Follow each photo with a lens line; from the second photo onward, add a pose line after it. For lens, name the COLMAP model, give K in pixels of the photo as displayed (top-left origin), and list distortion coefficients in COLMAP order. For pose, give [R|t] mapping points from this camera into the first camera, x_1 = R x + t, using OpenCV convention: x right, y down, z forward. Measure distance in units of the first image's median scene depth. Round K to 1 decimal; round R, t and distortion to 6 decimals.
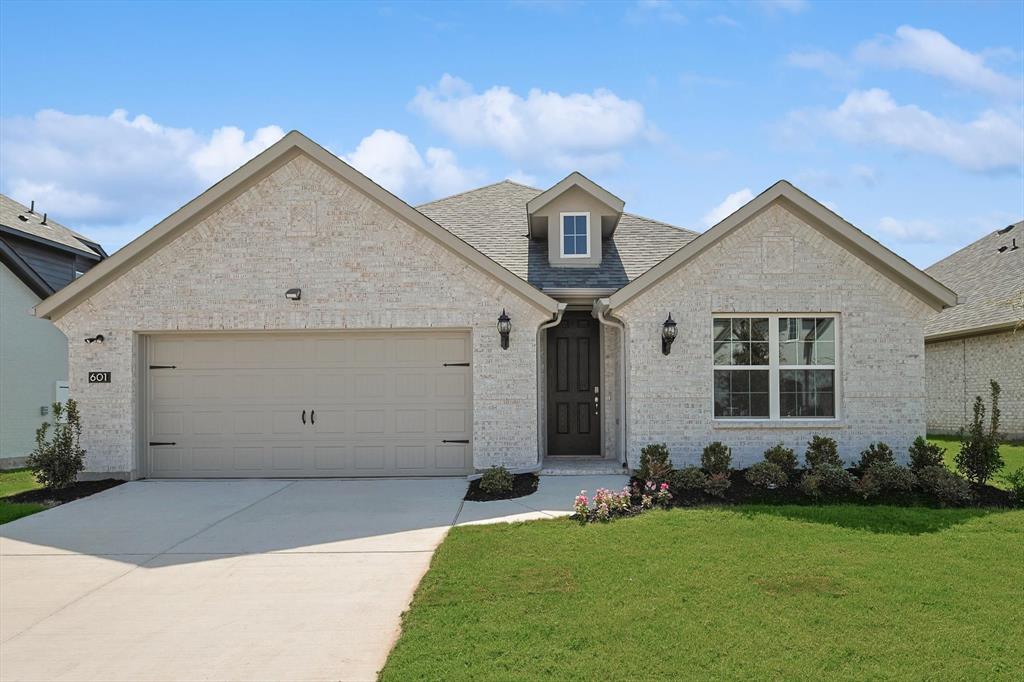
lens RADIAL K [[476.0, 0, 512.0], [0, 476.0, 341.0], [0, 0, 1]] dist [0.000369, -0.000288]
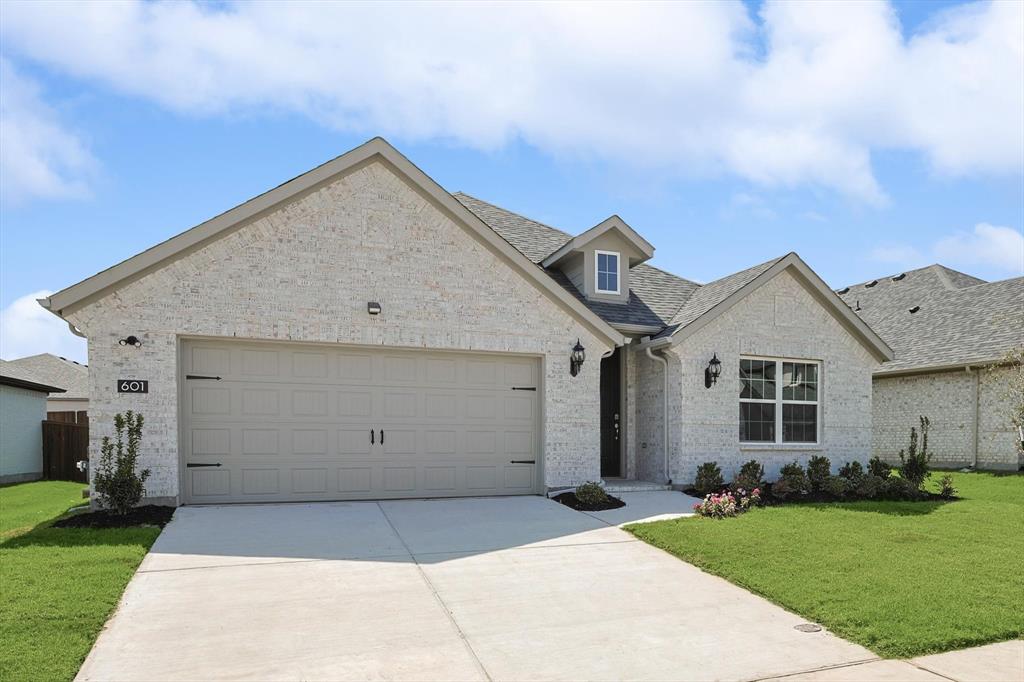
lens RADIAL K [[550.2, 0, 512.2], [0, 550.2, 364.8], [0, 0, 1]] dist [0.001554, 0.000213]
pose [[0.949655, 0.054696, 0.308487, -0.527742], [-0.054964, 0.998458, -0.007827, 0.008509], [-0.308439, -0.009522, 0.951196, -0.140251]]
